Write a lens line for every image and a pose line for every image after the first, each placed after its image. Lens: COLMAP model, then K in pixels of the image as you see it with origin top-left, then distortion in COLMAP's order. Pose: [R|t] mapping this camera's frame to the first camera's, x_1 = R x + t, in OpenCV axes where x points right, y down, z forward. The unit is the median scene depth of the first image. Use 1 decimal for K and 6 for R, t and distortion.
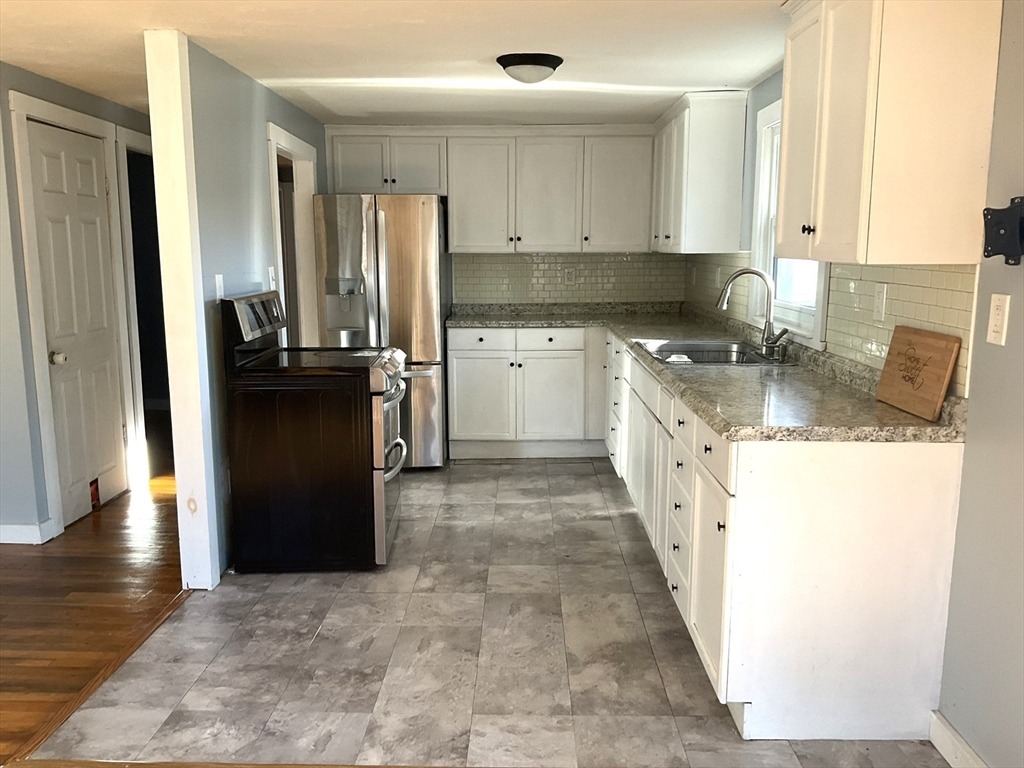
lens RADIAL K [[843.7, 0, 516.1], [0, 843.7, 381.0], [0, 0, 1]] dist [0.056428, -0.102341]
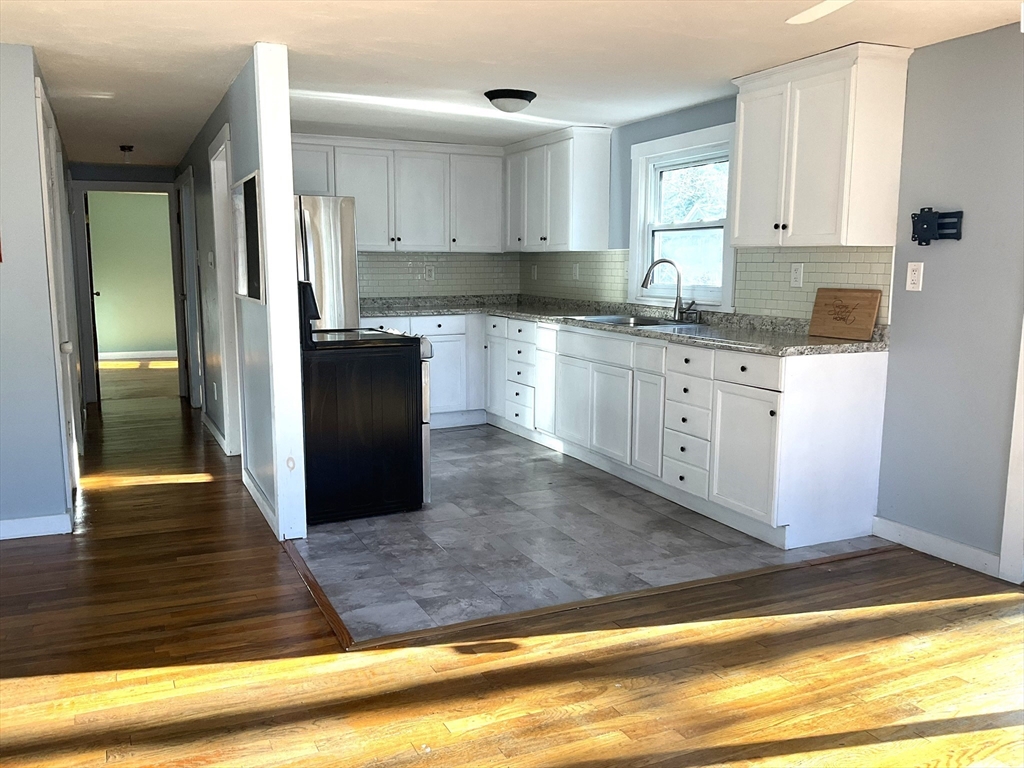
lens RADIAL K [[843.7, 0, 504.8], [0, 843.7, 384.0], [0, 0, 1]] dist [0.056428, -0.102341]
pose [[0.903351, -0.058769, 0.424857, -0.562927], [0.064788, 0.997899, 0.000281, 0.055127], [-0.423981, 0.027272, 0.905260, -0.138937]]
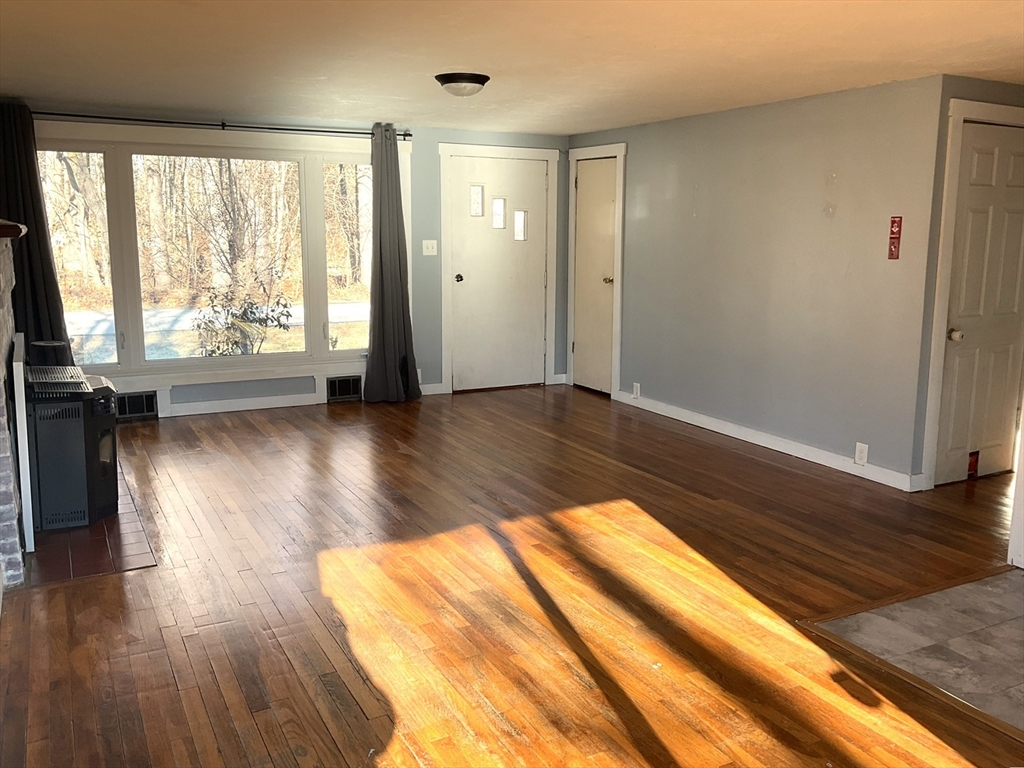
lens RADIAL K [[843.7, 0, 504.4], [0, 843.7, 378.7], [0, 0, 1]] dist [0.056428, -0.102341]
pose [[0.466202, 0.143102, -0.873028, 0.192791], [-0.131633, 0.987066, 0.091502, 0.006079], [0.874830, 0.072261, 0.479009, -0.057133]]
